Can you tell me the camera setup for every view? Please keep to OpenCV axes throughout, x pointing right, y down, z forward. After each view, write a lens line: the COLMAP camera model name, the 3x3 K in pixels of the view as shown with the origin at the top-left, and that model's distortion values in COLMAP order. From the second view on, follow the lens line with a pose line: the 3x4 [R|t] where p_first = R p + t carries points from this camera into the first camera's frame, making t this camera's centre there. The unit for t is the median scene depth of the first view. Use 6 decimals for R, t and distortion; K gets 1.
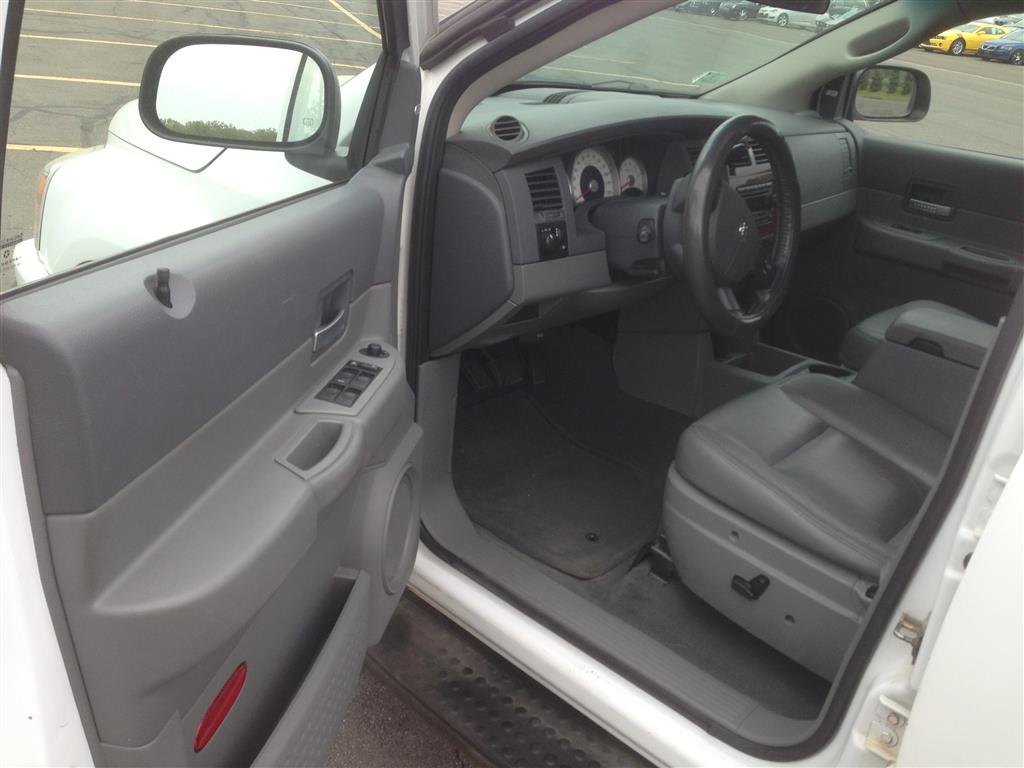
lens RADIAL K [[927.5, 0, 507.9], [0, 927.5, 374.9], [0, 0, 1]] dist [0.131039, -0.219535]
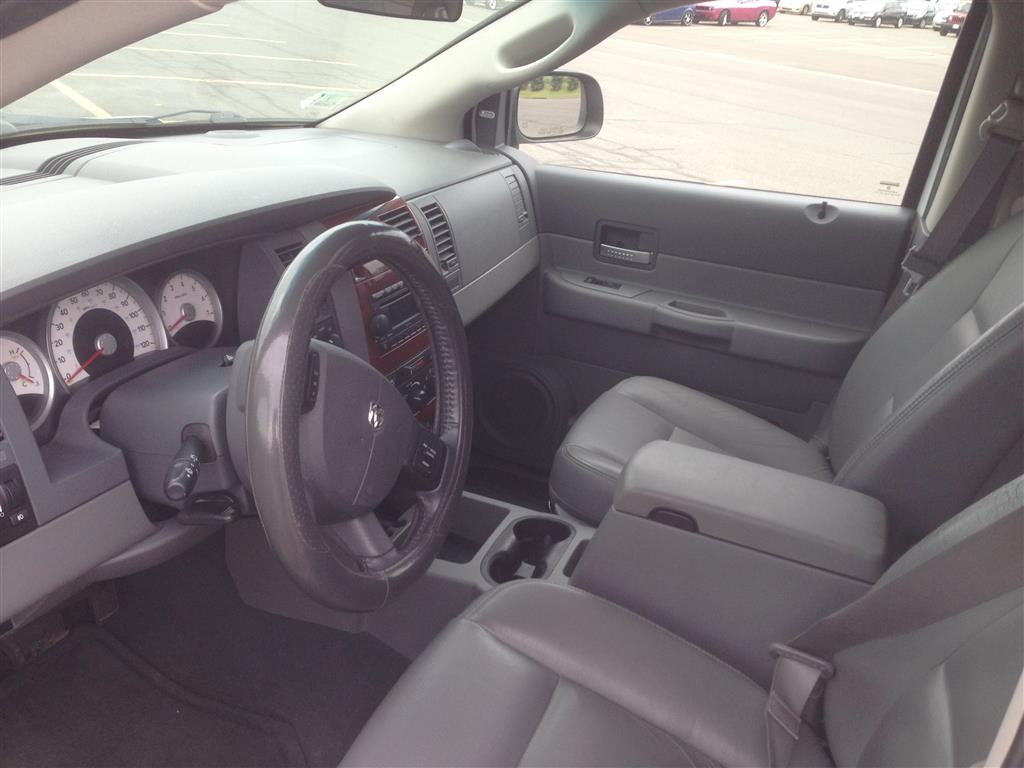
lens RADIAL K [[925.5, 0, 504.6], [0, 925.5, 384.2], [0, 0, 1]] dist [0.135432, -0.186733]
pose [[0.943962, -0.152925, 0.292488, 0.144375], [0.143747, 0.988207, 0.052753, -0.170559], [-0.297106, -0.007753, 0.954813, 0.386921]]
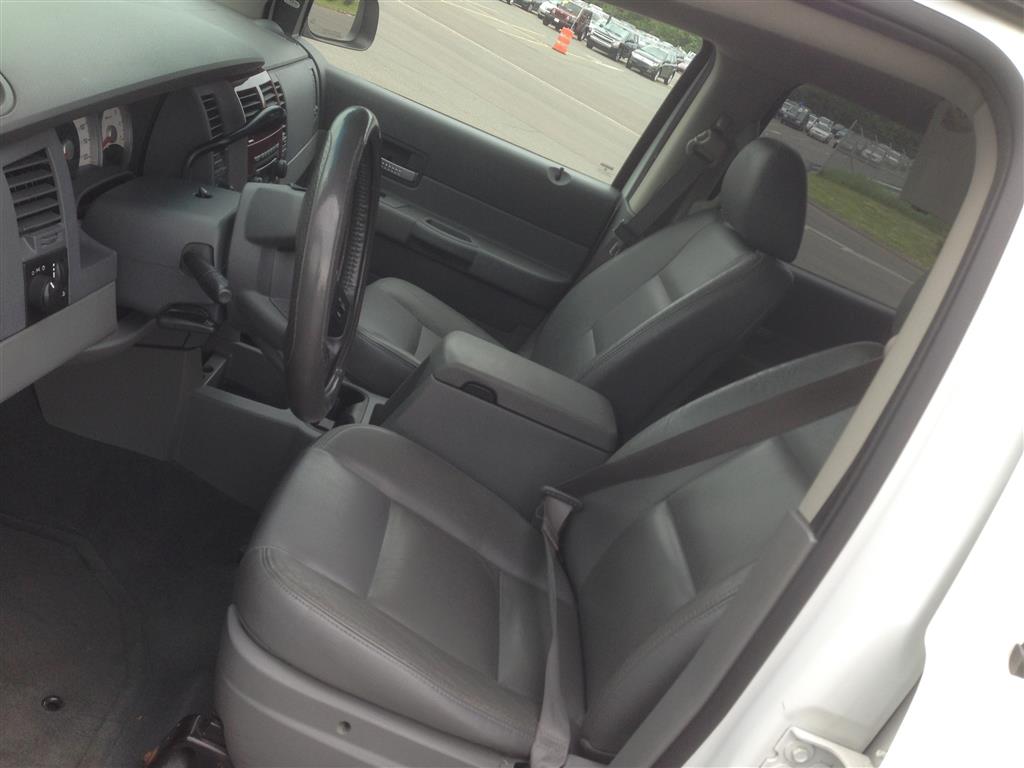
lens RADIAL K [[927.5, 0, 507.9], [0, 927.5, 374.9], [0, 0, 1]] dist [0.131039, -0.219535]
pose [[0.733504, -0.047599, 0.678017, -0.112135], [-0.071358, 0.986639, 0.146463, -0.165703], [-0.675929, -0.155813, 0.720307, 0.355233]]
